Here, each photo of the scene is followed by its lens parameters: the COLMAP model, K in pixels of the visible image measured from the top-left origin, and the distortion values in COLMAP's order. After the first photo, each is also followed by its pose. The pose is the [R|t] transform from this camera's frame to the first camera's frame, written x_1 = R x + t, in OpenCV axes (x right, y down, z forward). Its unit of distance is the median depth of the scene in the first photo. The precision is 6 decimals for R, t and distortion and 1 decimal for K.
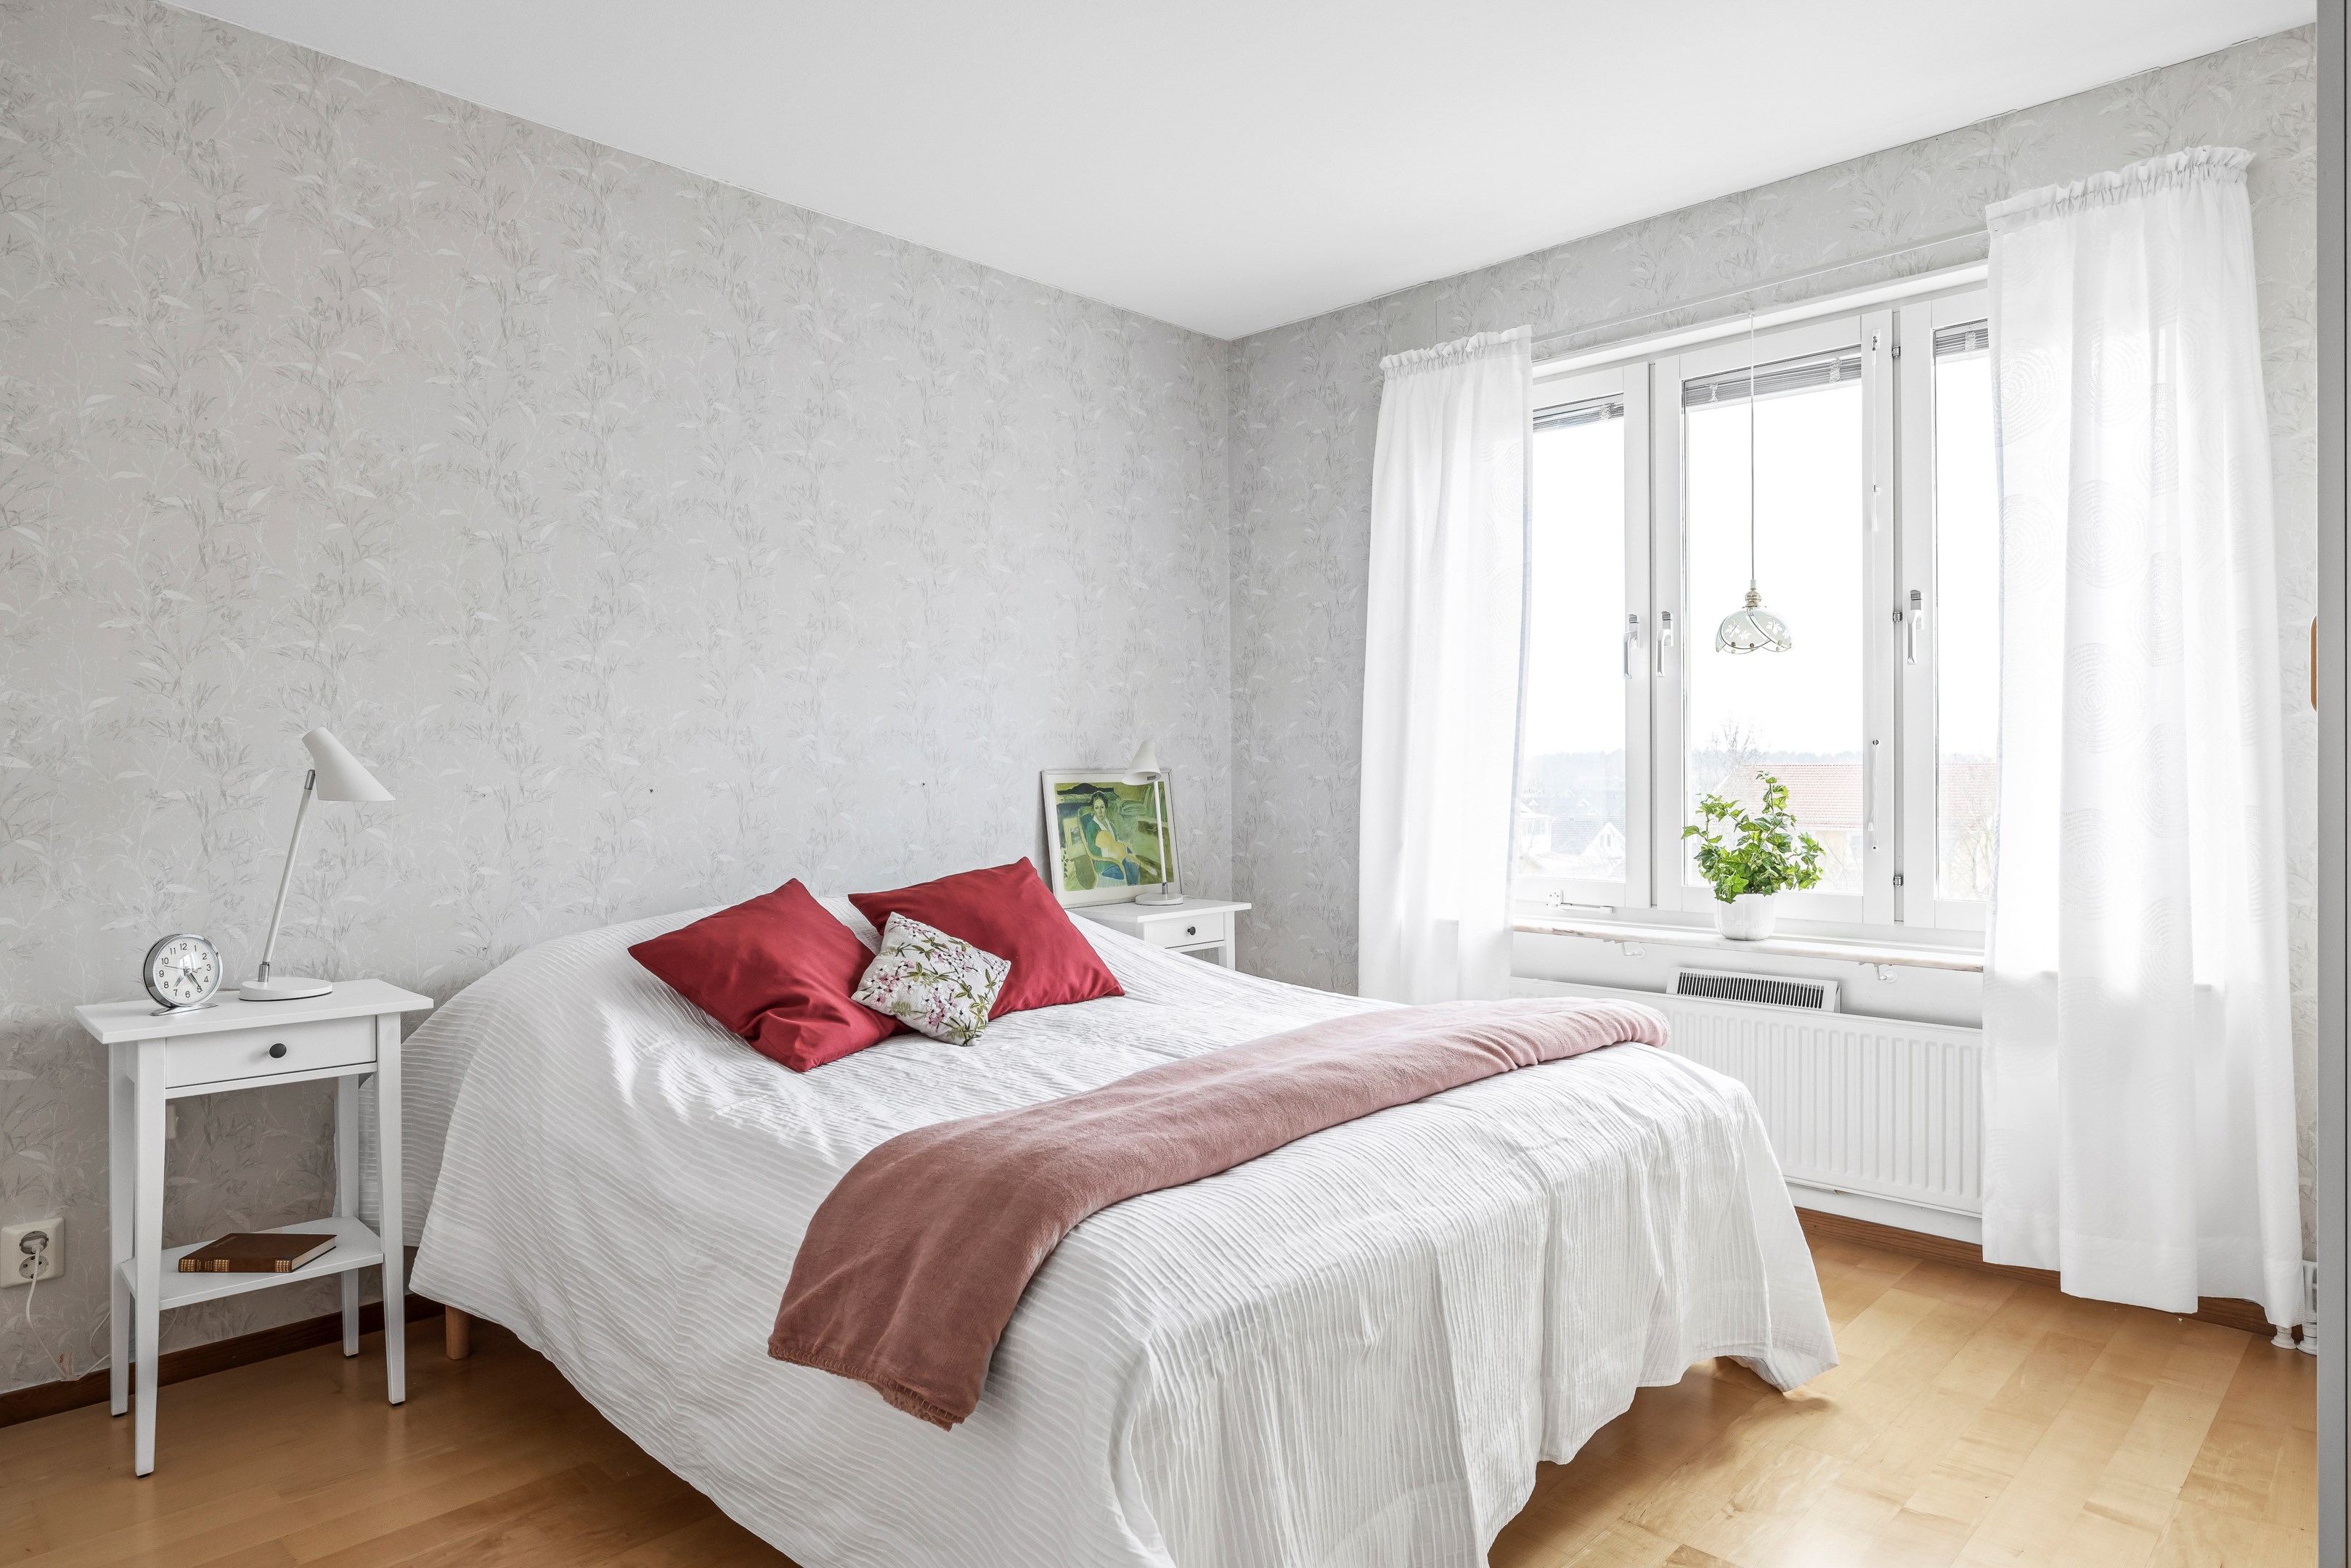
lens RADIAL K [[1391.3, 0, 1175.5], [0, 1391.3, 784.0], [0, 0, 1]] dist [0.001525, -0.000196]
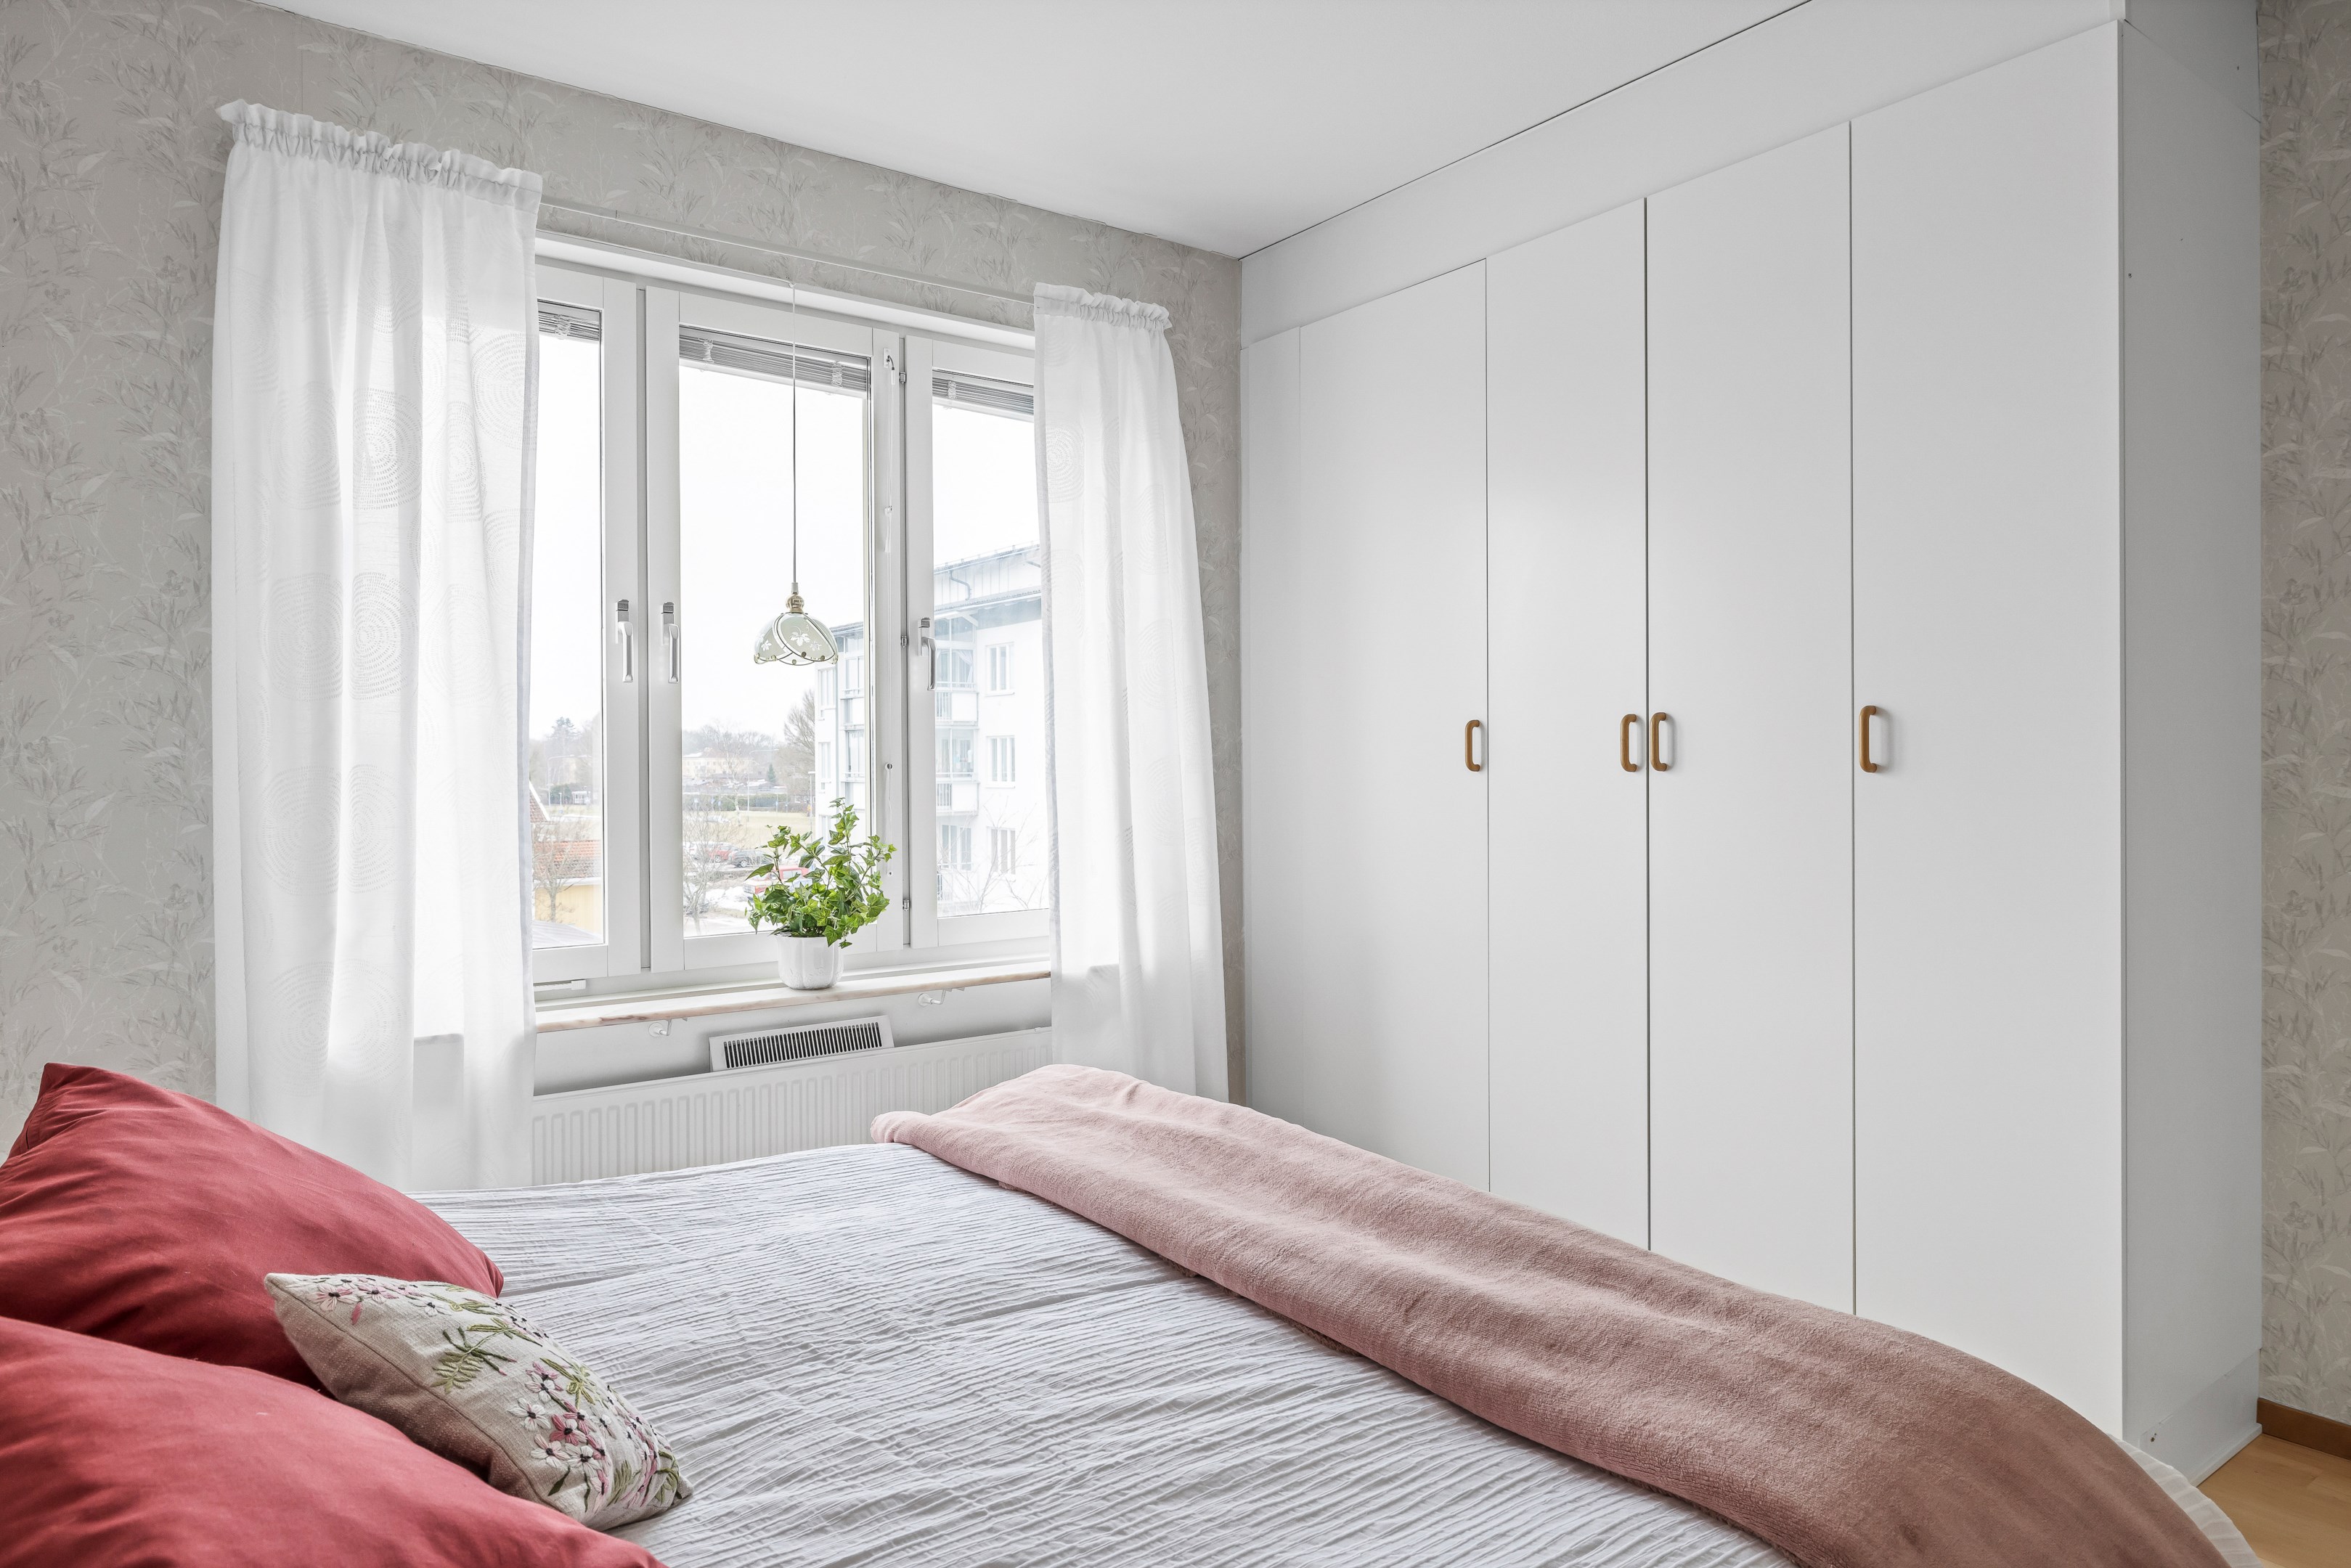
lens RADIAL K [[1416.2, 0, 1175.5], [0, 1416.2, 784.0], [0, 0, 1]] dist [-0.004798, 0.000528]
pose [[0.174906, -0.009784, 0.984537, -0.422584], [0.015592, 0.999853, 0.007167, -0.020389], [-0.984462, 0.014097, 0.175033, 0.586262]]
